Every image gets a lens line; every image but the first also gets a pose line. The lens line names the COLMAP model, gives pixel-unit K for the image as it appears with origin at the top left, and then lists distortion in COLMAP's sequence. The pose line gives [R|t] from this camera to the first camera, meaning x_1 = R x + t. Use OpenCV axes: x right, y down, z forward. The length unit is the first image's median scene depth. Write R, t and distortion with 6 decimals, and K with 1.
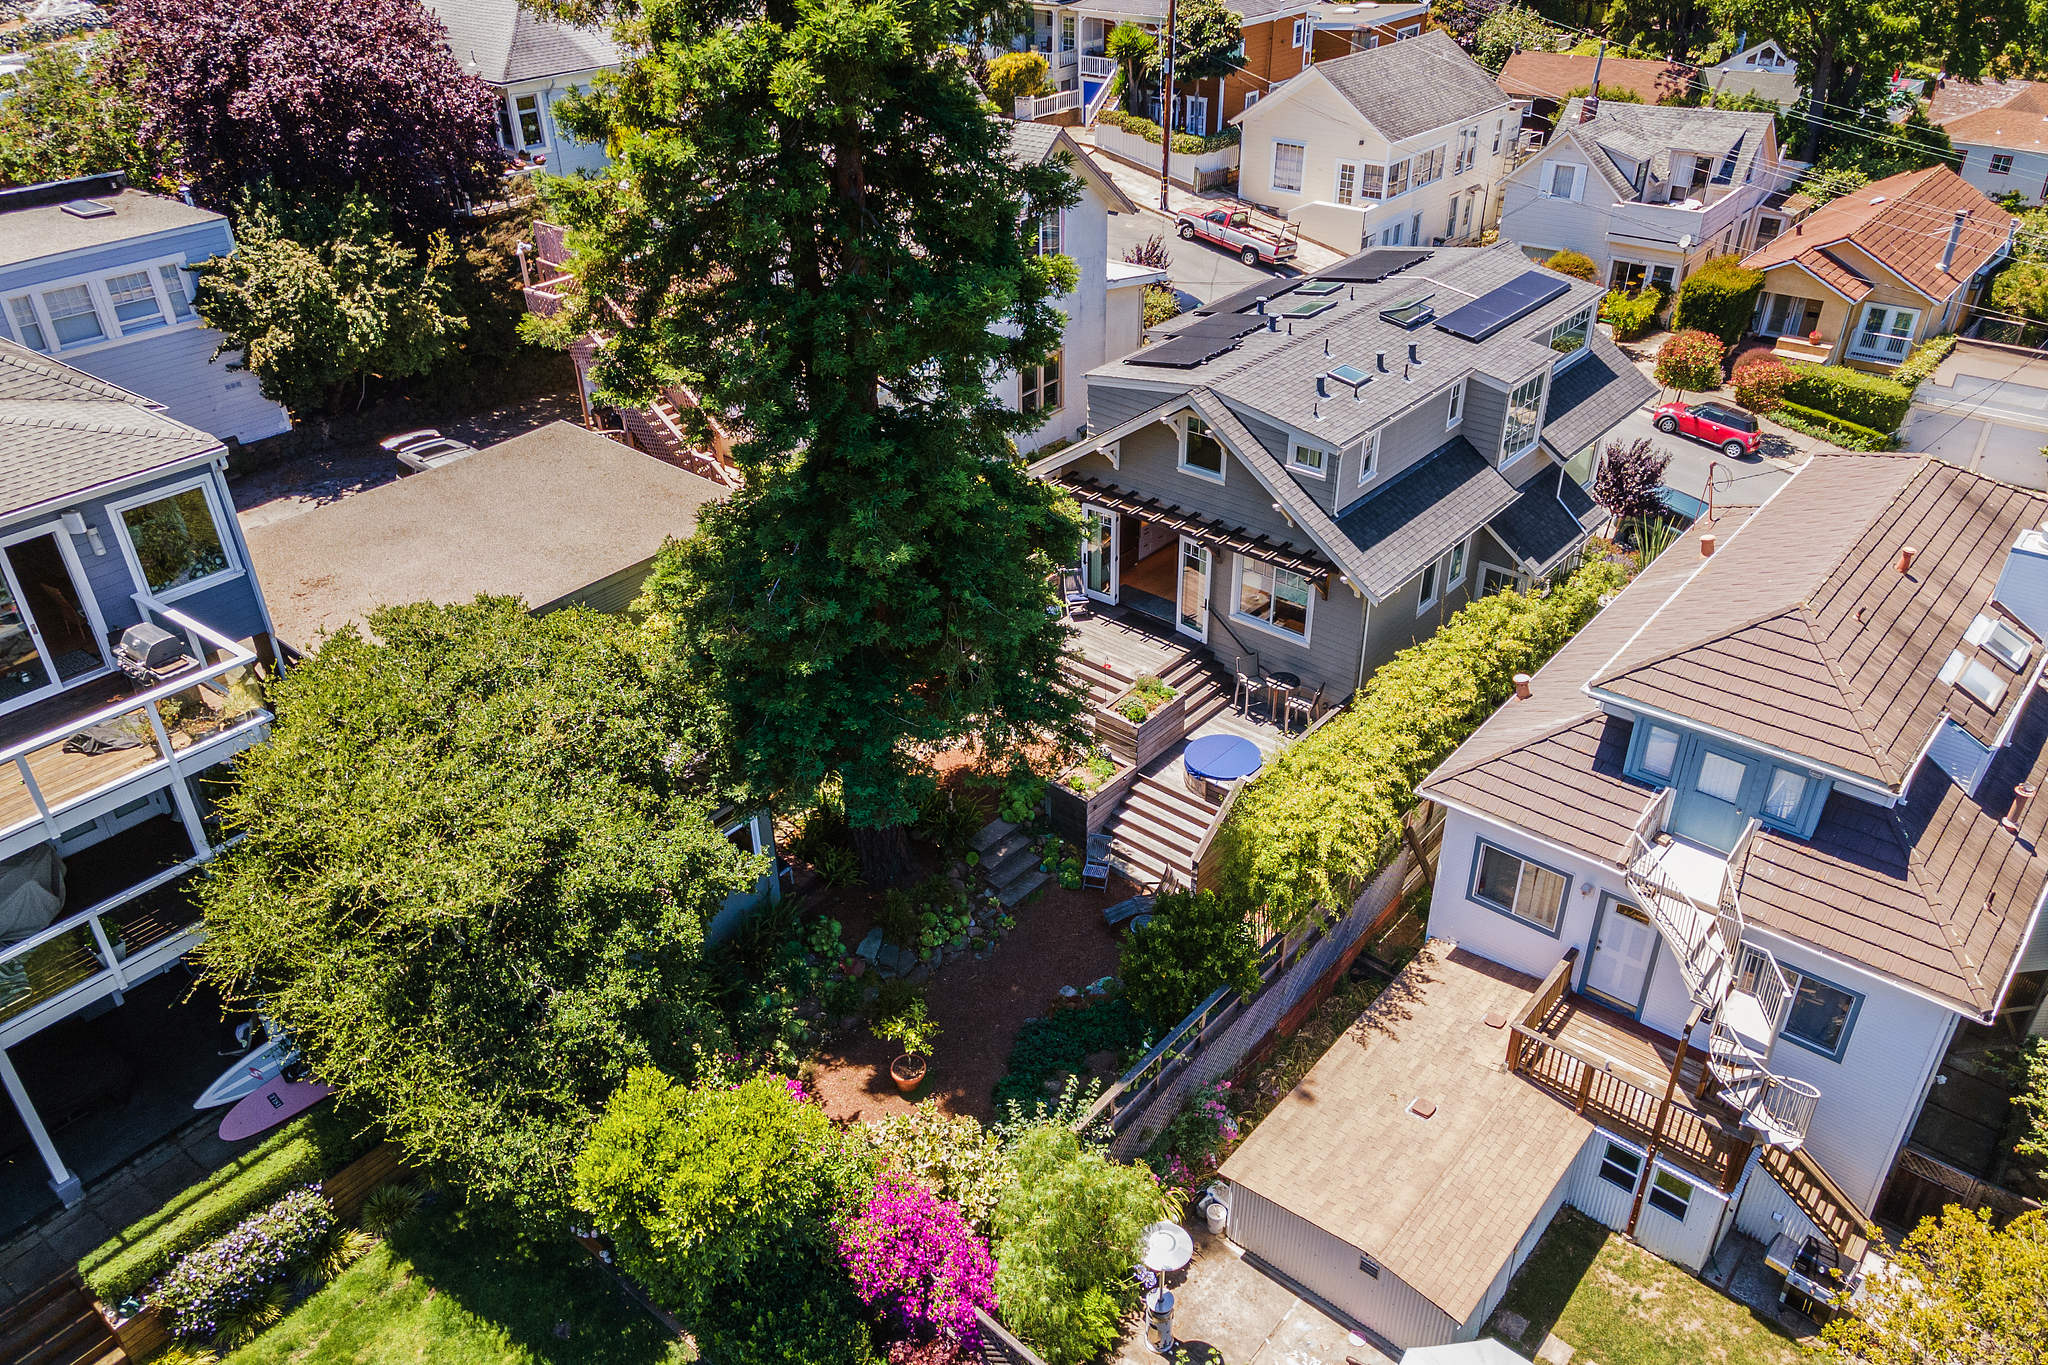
lens RADIAL K [[1472.1, 0, 1020.5], [0, 1472.1, 695.3], [0, 0, 1]] dist [0.041343, -0.004596]
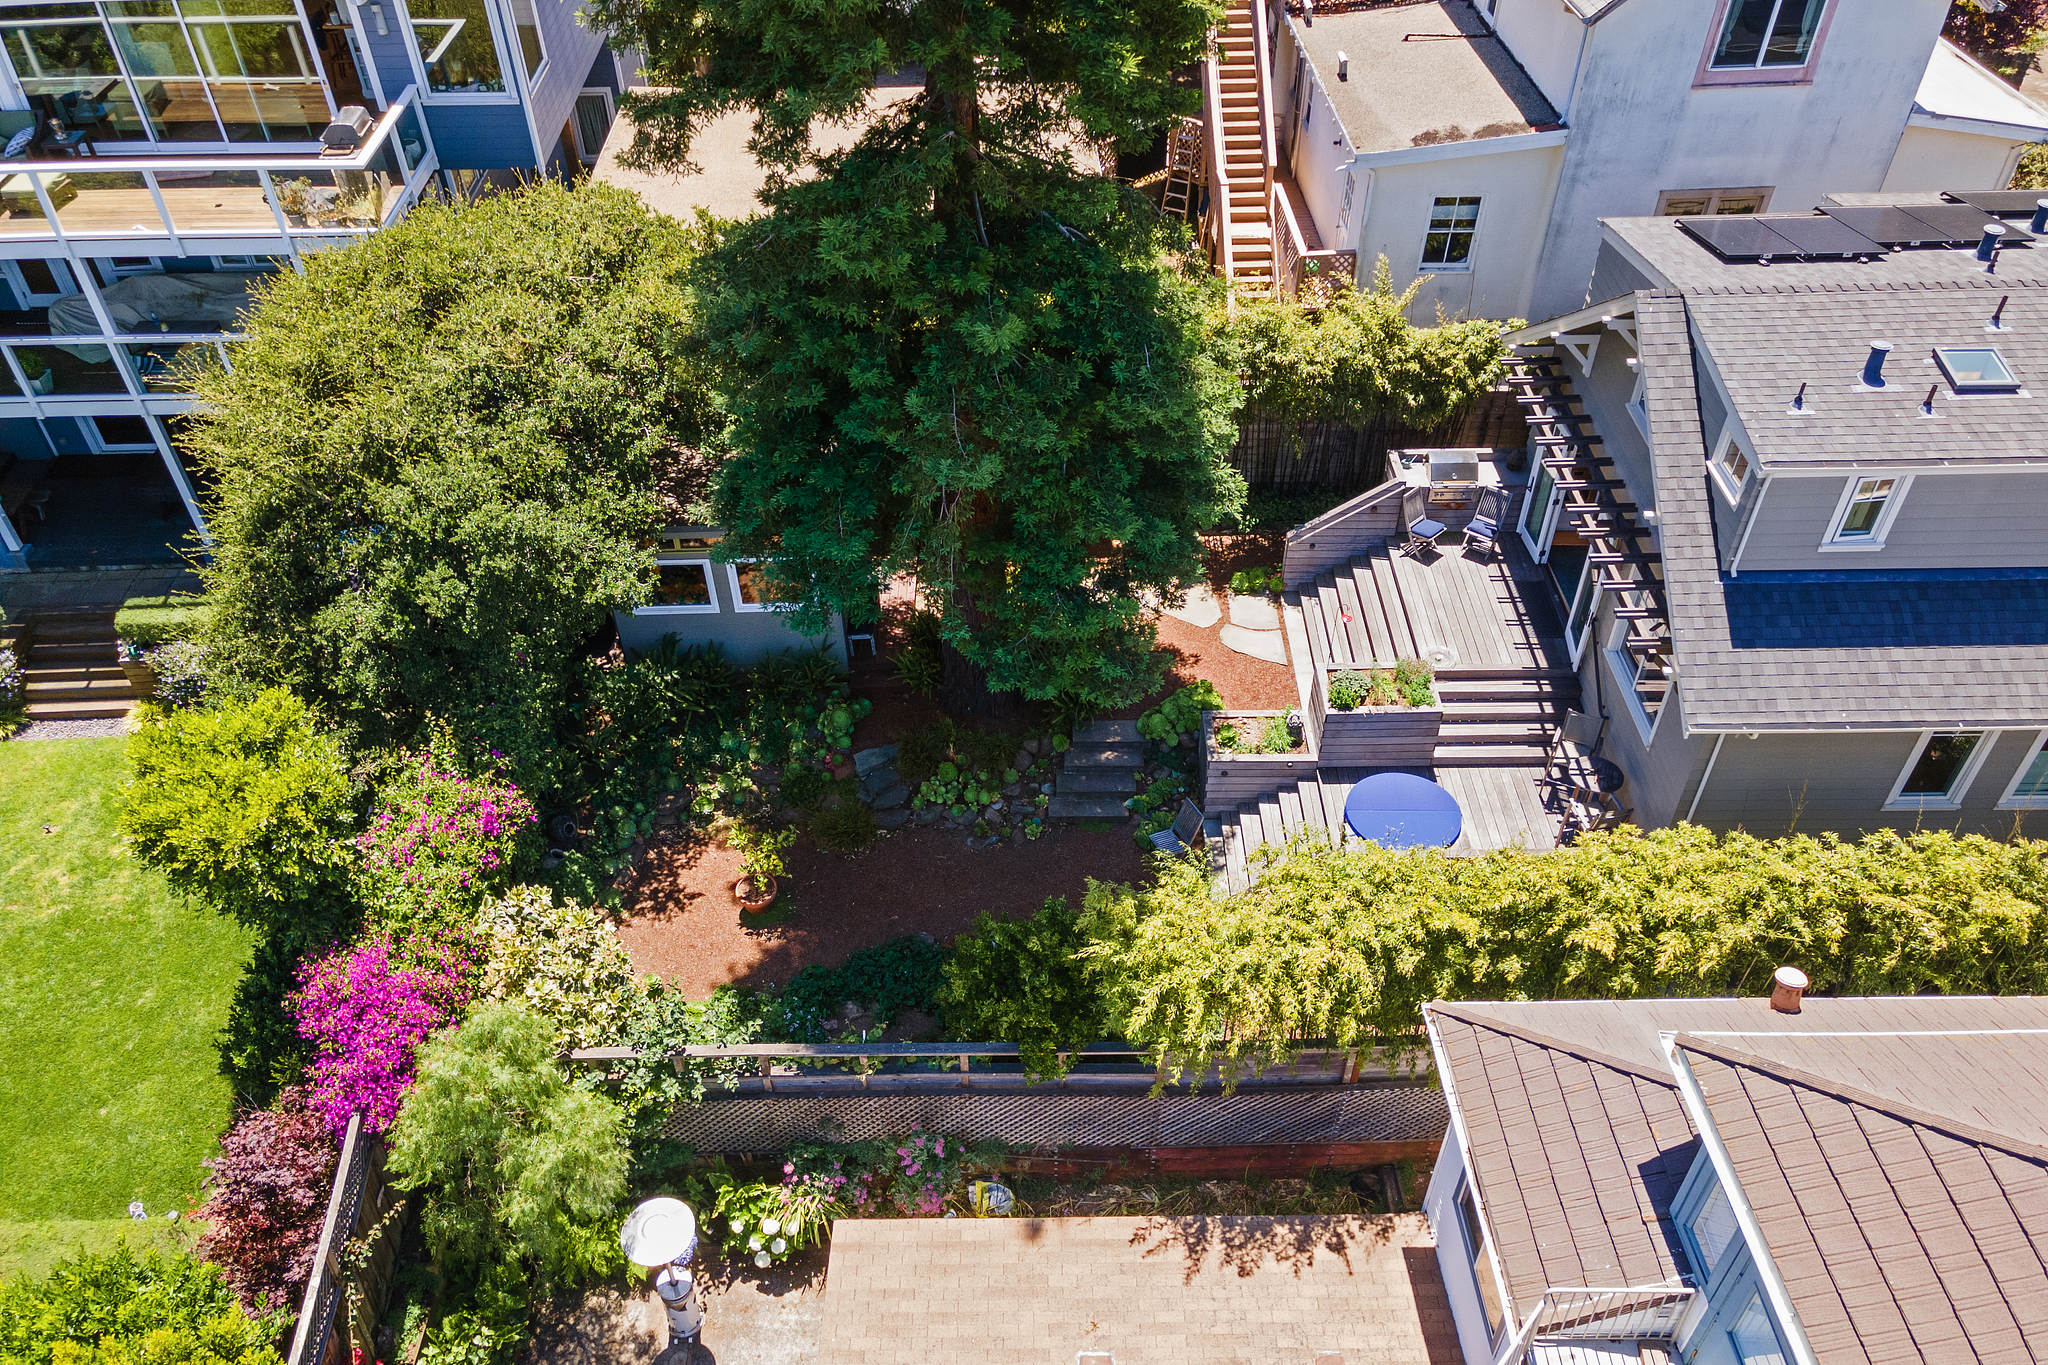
lens RADIAL K [[1472.1, 0, 1031.2], [0, 1472.1, 696.0], [0, 0, 1]] dist [0.041343, -0.004596]
pose [[0.655359, 0.507835, -0.559114, 0.366725], [-0.399327, 0.861280, 0.314222, -0.146379], [0.641126, 0.017341, 0.767240, 0.346335]]
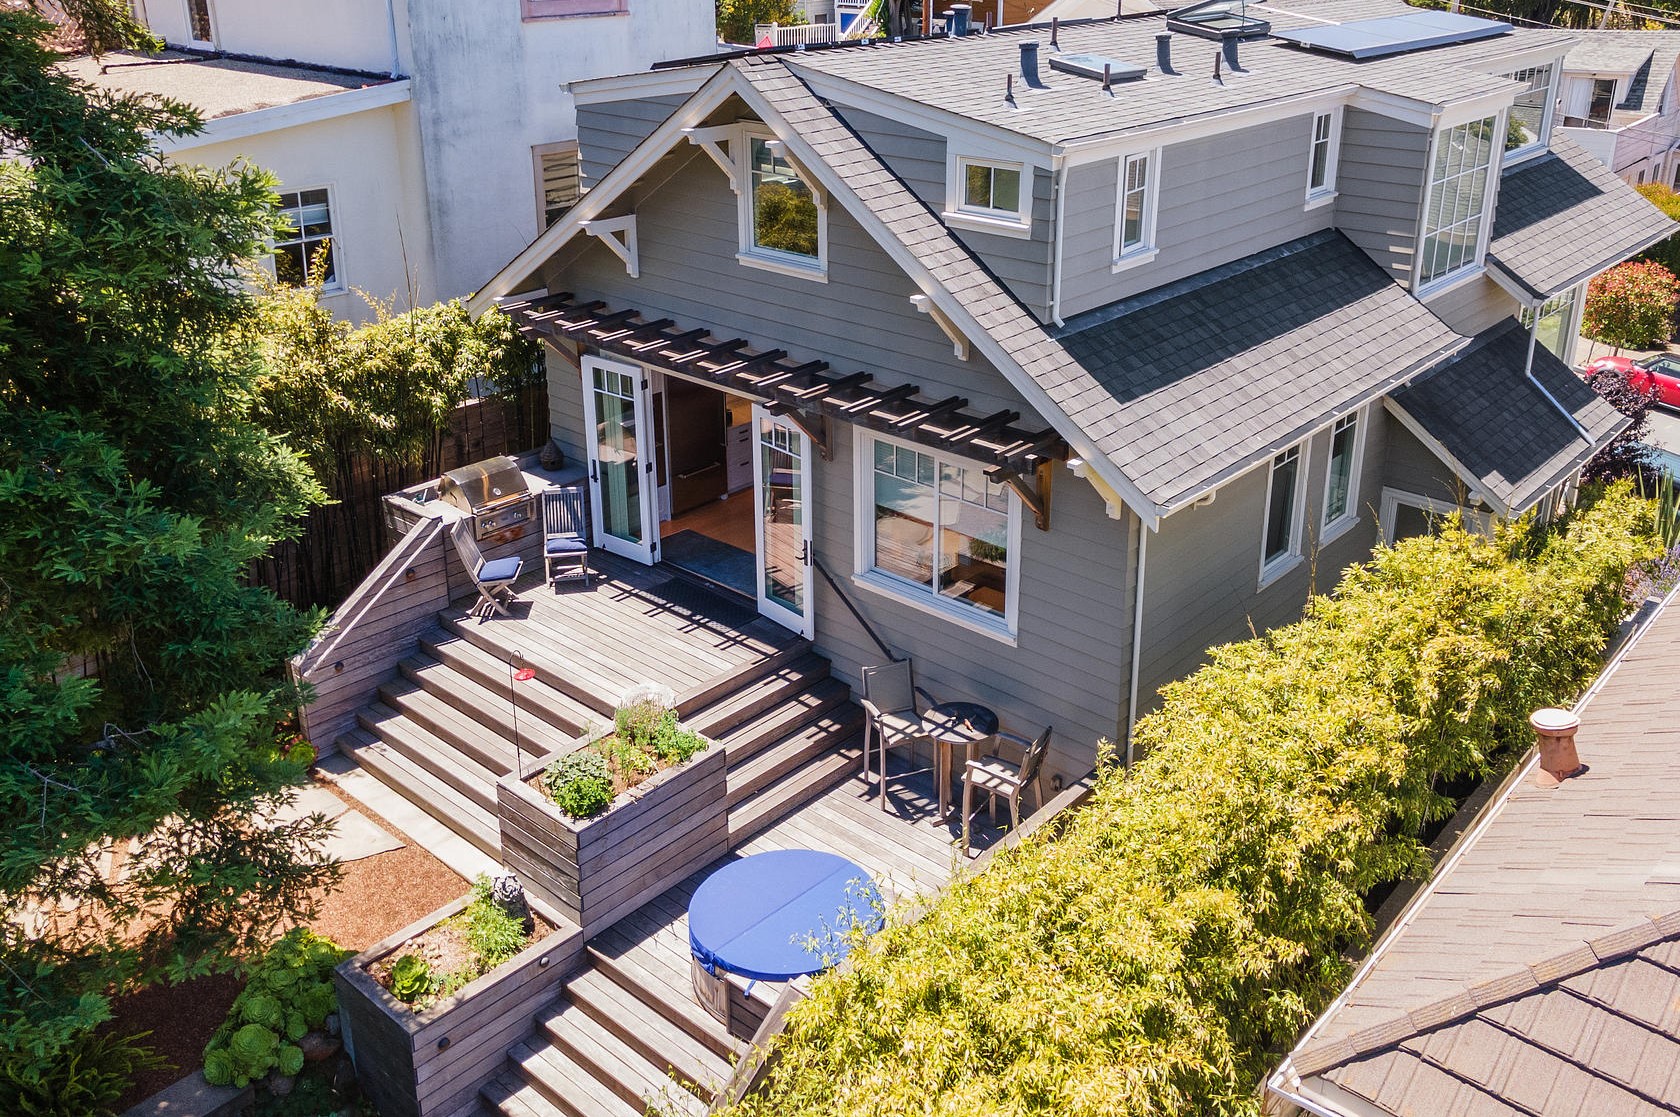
lens RADIAL K [[1467.8, 0, 858.8], [0, 1467.8, 453.1], [0, 0, 1]] dist [0.046240, 0.003093]
pose [[0.999821, 0.017898, -0.006100, 0.151363], [-0.018764, 0.978999, -0.203000, 0.001564], [0.002339, 0.203078, 0.979160, 0.563250]]
